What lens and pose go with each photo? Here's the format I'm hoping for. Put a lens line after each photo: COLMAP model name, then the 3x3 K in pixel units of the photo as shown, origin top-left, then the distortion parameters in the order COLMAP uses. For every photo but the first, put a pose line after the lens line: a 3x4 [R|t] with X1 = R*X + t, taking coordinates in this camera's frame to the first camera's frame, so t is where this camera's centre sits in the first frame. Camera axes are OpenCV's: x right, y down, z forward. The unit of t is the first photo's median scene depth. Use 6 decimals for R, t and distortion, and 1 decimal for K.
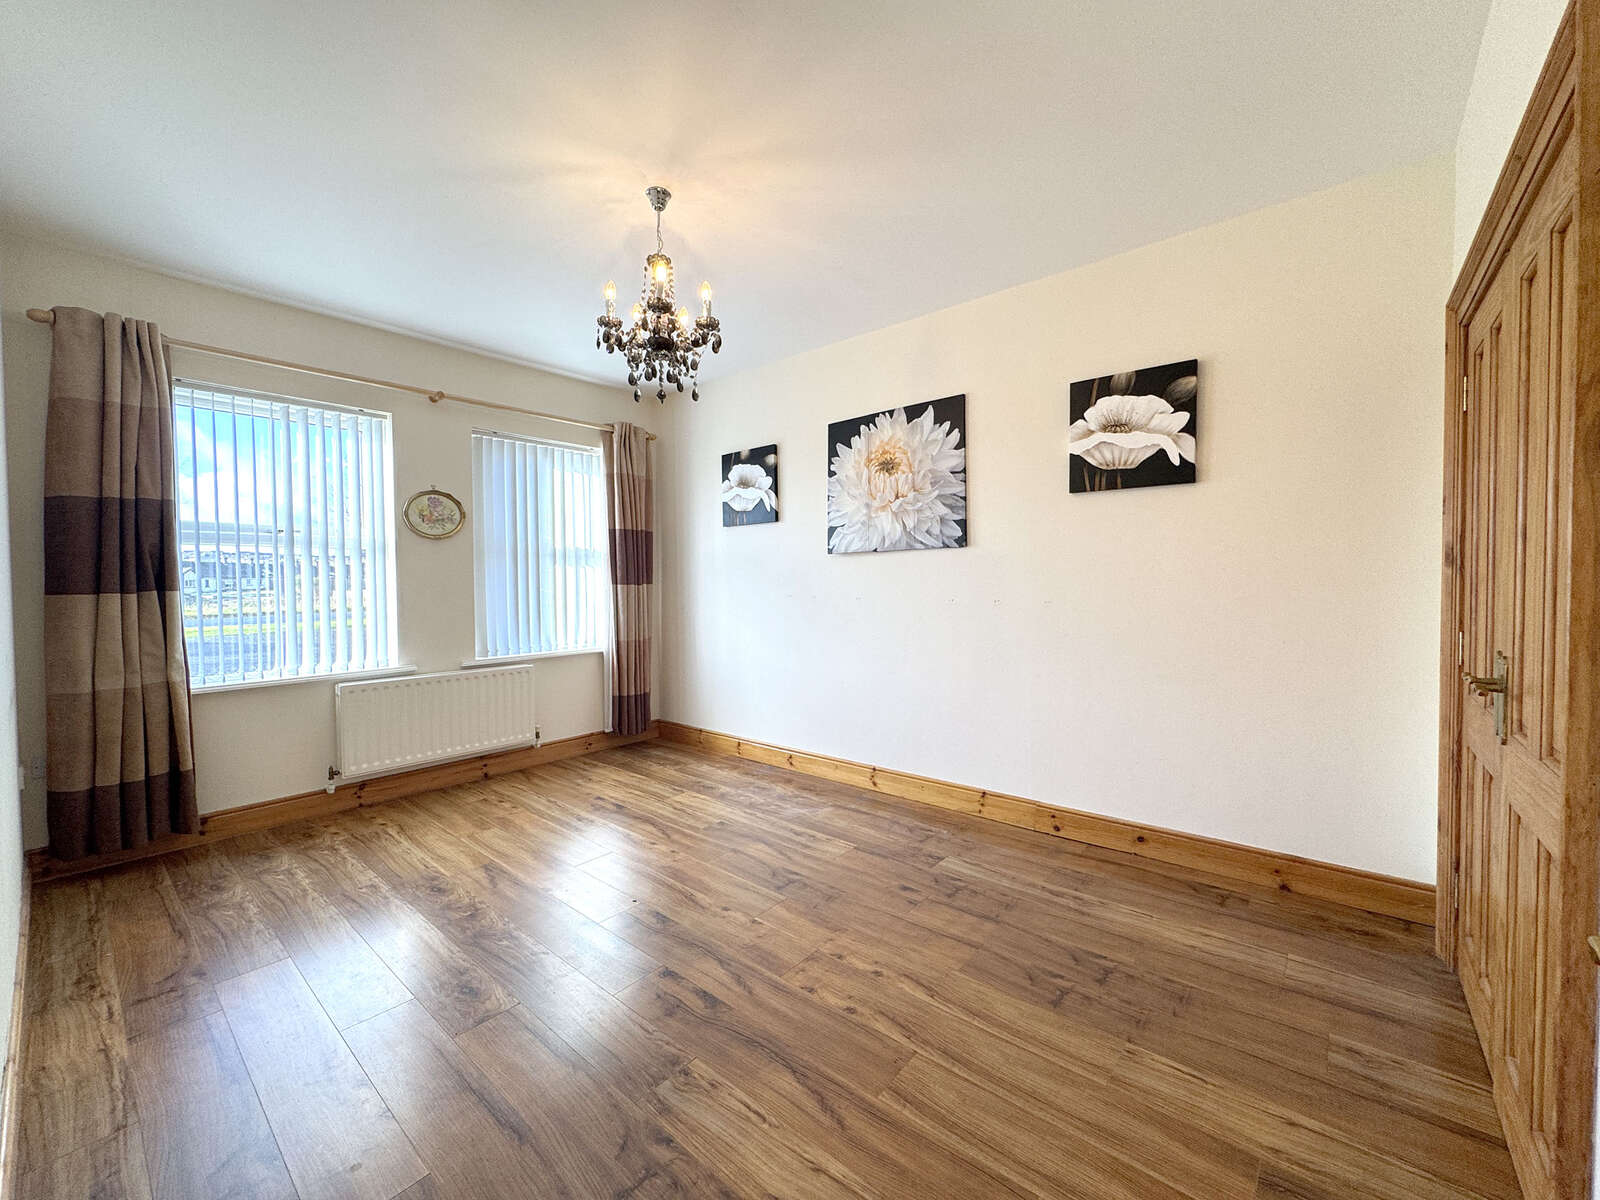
lens RADIAL K [[635.3, 0, 794.7], [0, 635.3, 597.4], [0, 0, 1]] dist [-0.003634, 0.000668]
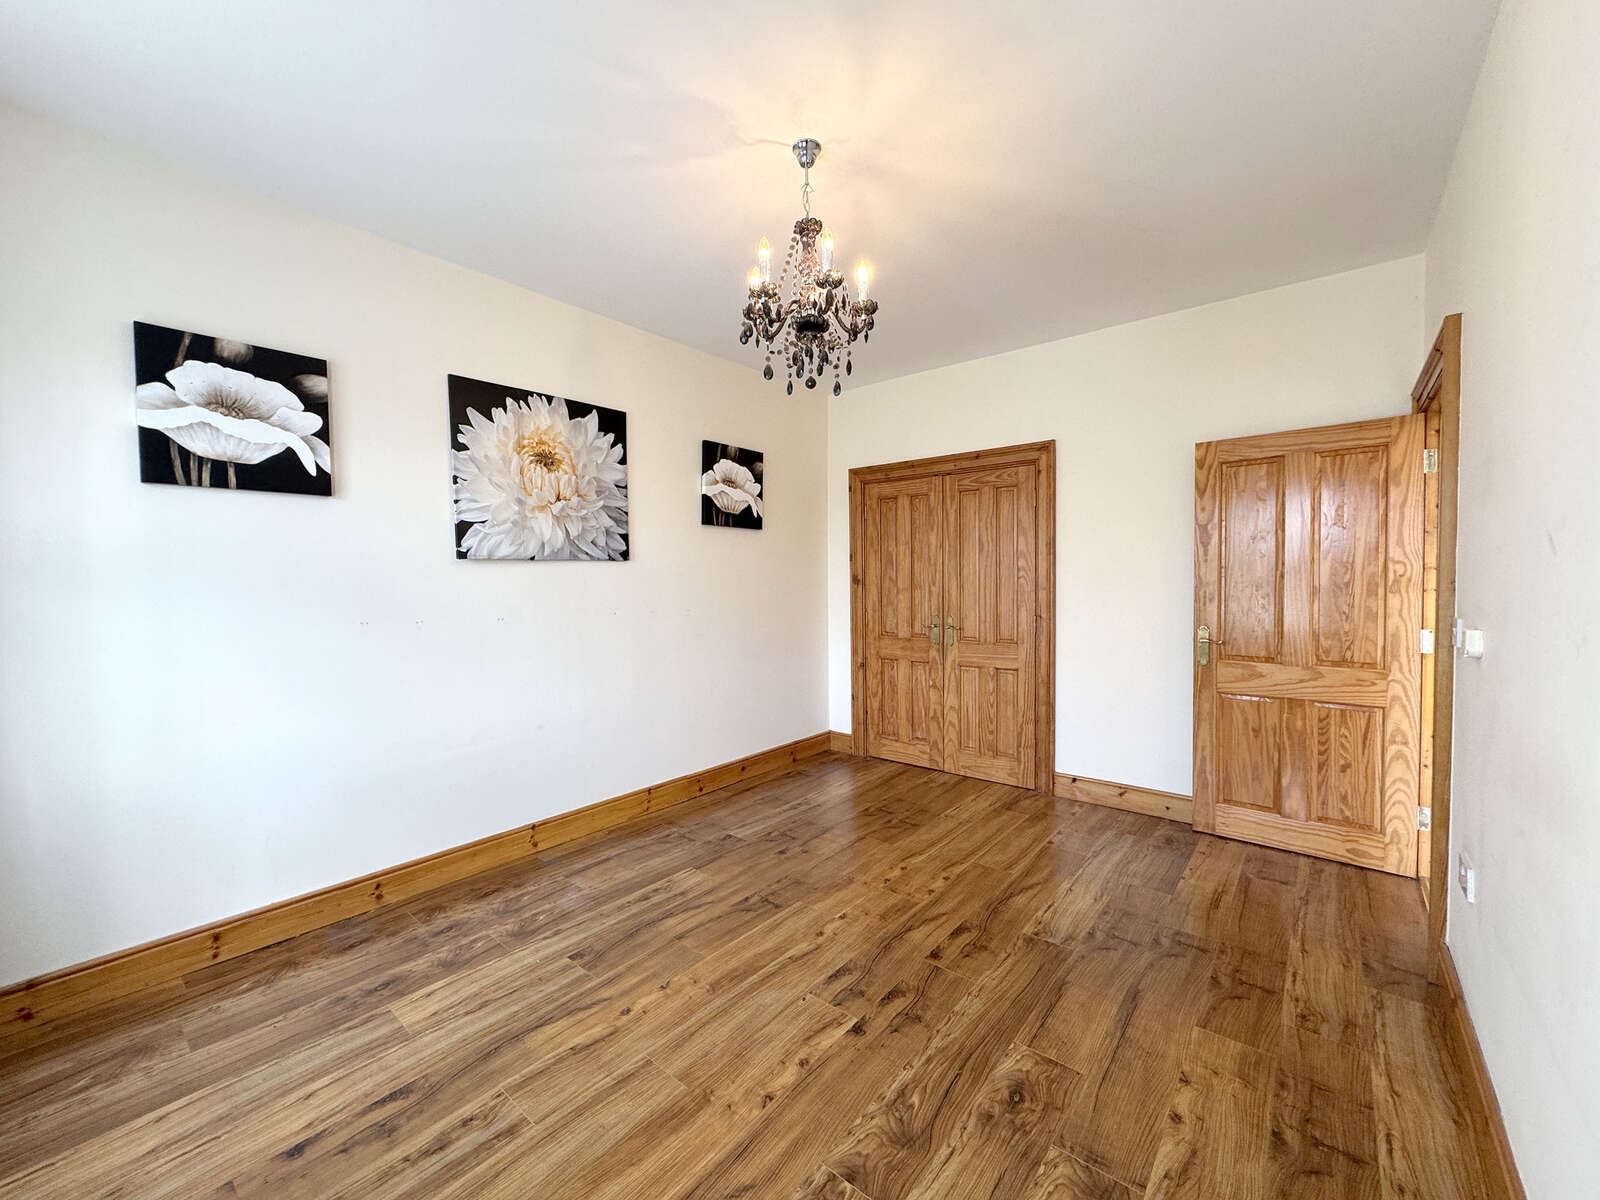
lens RADIAL K [[635.3, 0, 793.4], [0, 635.3, 601.4], [0, 0, 1]] dist [-0.003634, 0.000668]
pose [[-0.008196, -0.020047, 0.999765, -0.743397], [0.040262, 0.998982, 0.020361, -0.023319], [-0.999156, 0.040419, -0.007380, 0.720693]]
